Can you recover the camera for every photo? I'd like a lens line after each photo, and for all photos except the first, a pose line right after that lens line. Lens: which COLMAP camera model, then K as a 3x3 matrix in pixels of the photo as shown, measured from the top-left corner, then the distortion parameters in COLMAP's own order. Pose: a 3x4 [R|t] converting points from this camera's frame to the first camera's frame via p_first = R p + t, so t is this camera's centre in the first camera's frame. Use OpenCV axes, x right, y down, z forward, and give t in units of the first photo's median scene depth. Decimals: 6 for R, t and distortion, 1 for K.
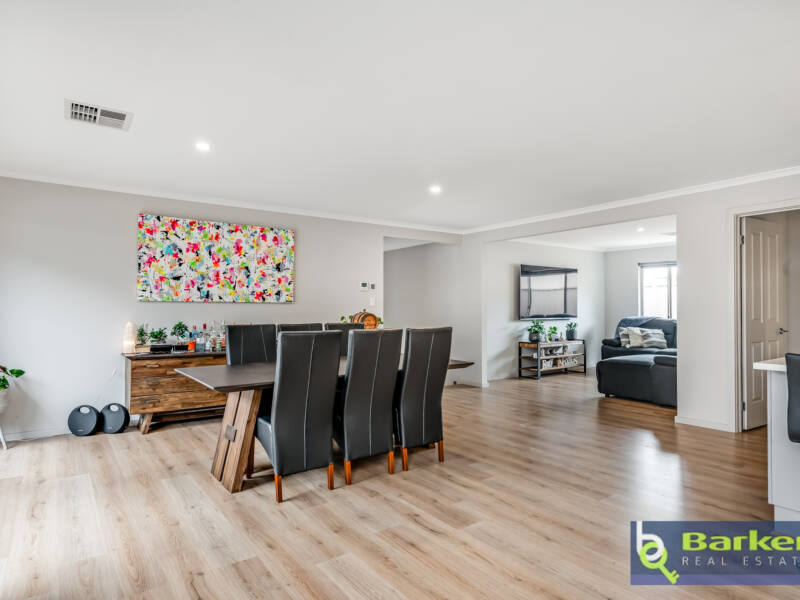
lens RADIAL K [[476.8, 0, 399.3], [0, 476.8, 299.0], [0, 0, 1]] dist [0.002555, -0.001307]
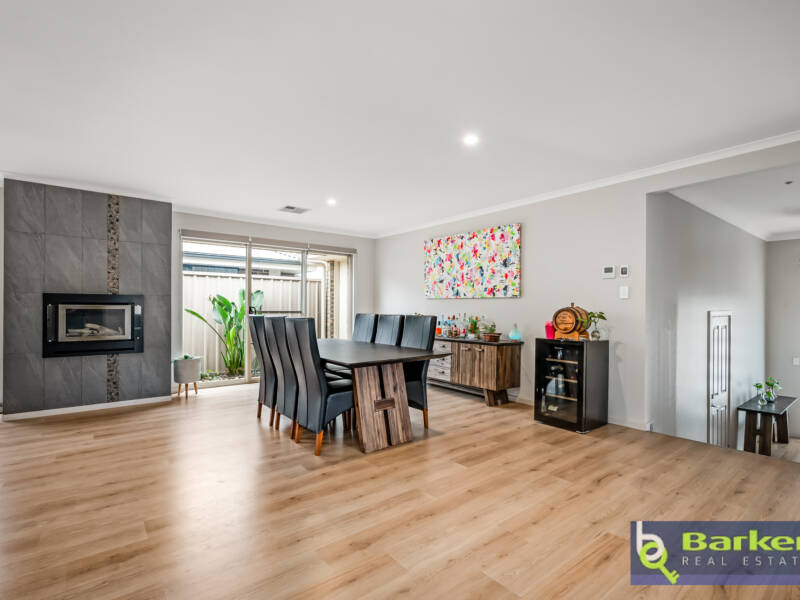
lens RADIAL K [[397.4, 0, 402.5], [0, 397.4, 304.7], [0, 0, 1]] dist [-0.004893, 0.000078]
pose [[0.044444, -0.008600, -0.998975, 0.637823], [0.015531, 0.999848, -0.007916, 0.028631], [0.998891, -0.015164, 0.044571, 0.797853]]
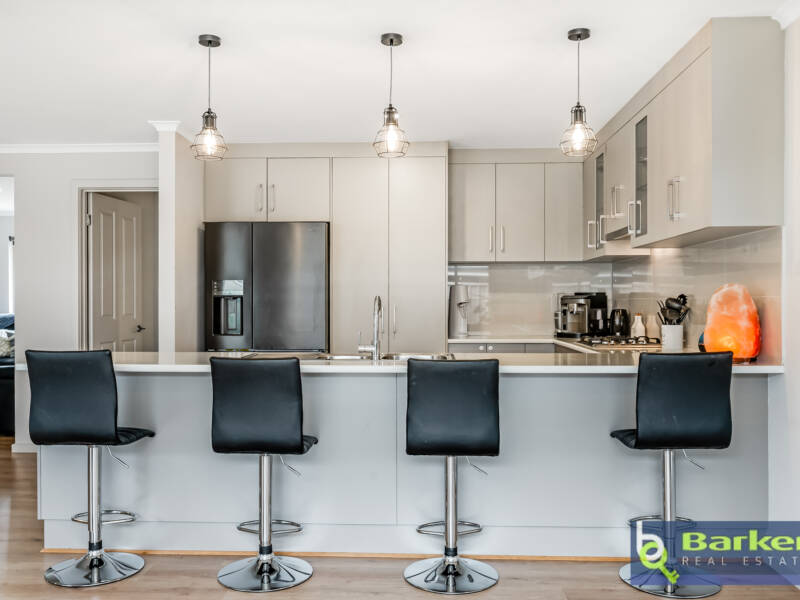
lens RADIAL K [[713.9, 0, 397.7], [0, 713.9, 308.8], [0, 0, 1]] dist [-0.017321, 0.004432]
pose [[0.619448, -0.005618, 0.785017, 0.067650], [-0.017372, 0.999631, 0.020862, -0.003841], [-0.784845, -0.026560, 0.619122, -0.165044]]
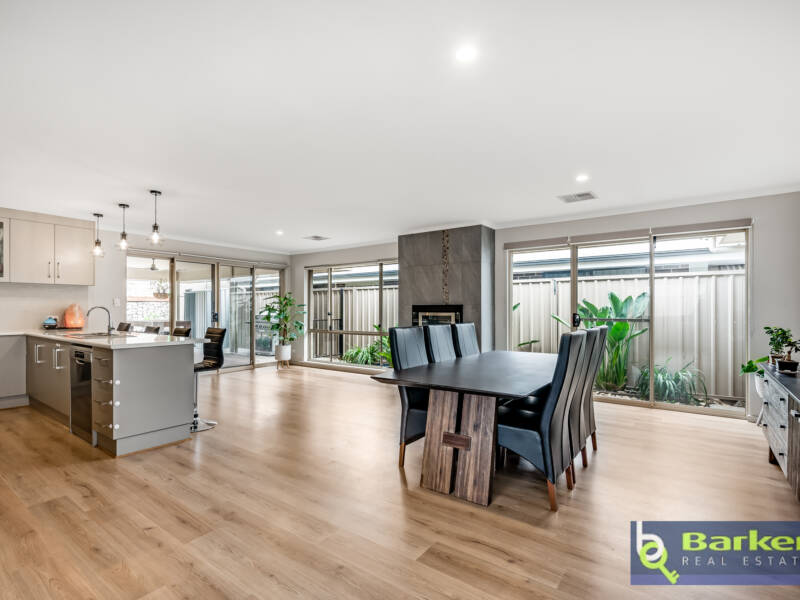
lens RADIAL K [[397.4, 0, 399.9], [0, 397.4, 310.9], [0, 0, 1]] dist [-0.004893, 0.000078]
pose [[-0.955414, 0.001510, -0.295264, 0.229386], [0.006863, 0.999830, -0.017093, 0.026282], [0.295189, -0.018357, -0.955263, 1.243164]]
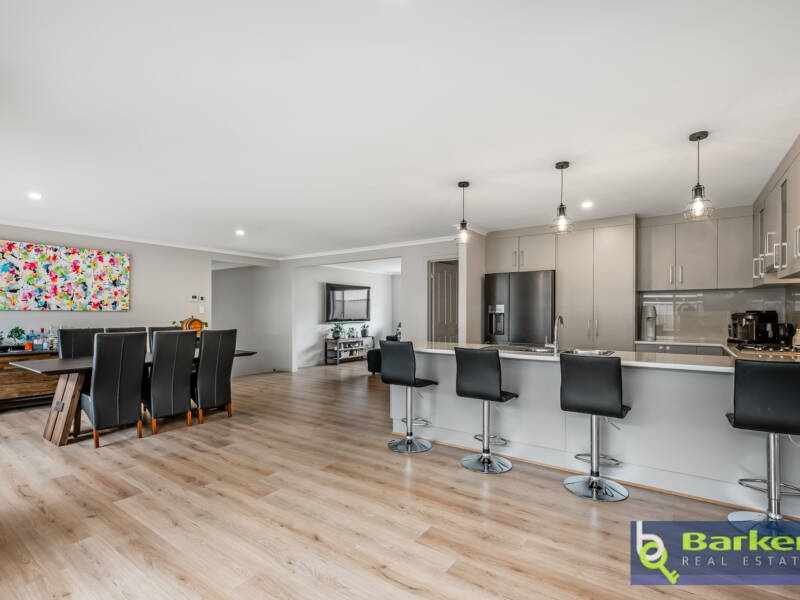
lens RADIAL K [[397.4, 0, 400.1], [0, 397.4, 311.5], [0, 0, 1]] dist [-0.004893, 0.000078]
pose [[0.947332, 0.003707, 0.320230, 0.137179], [-0.009268, 0.999832, 0.015842, -0.015429], [-0.320118, -0.017975, 0.947207, -0.258307]]
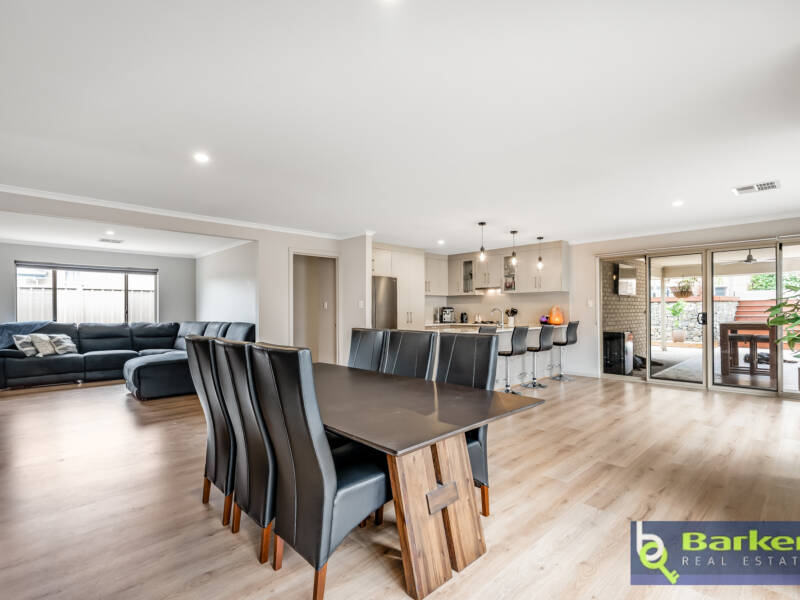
lens RADIAL K [[397.4, 0, 400.4], [0, 397.4, 311.3], [0, 0, 1]] dist [-0.004893, 0.000078]
pose [[-0.134128, -0.000130, 0.990964, -0.556746], [-0.015208, 0.999882, -0.001927, 0.014080], [-0.990847, -0.015329, -0.134114, 0.707746]]
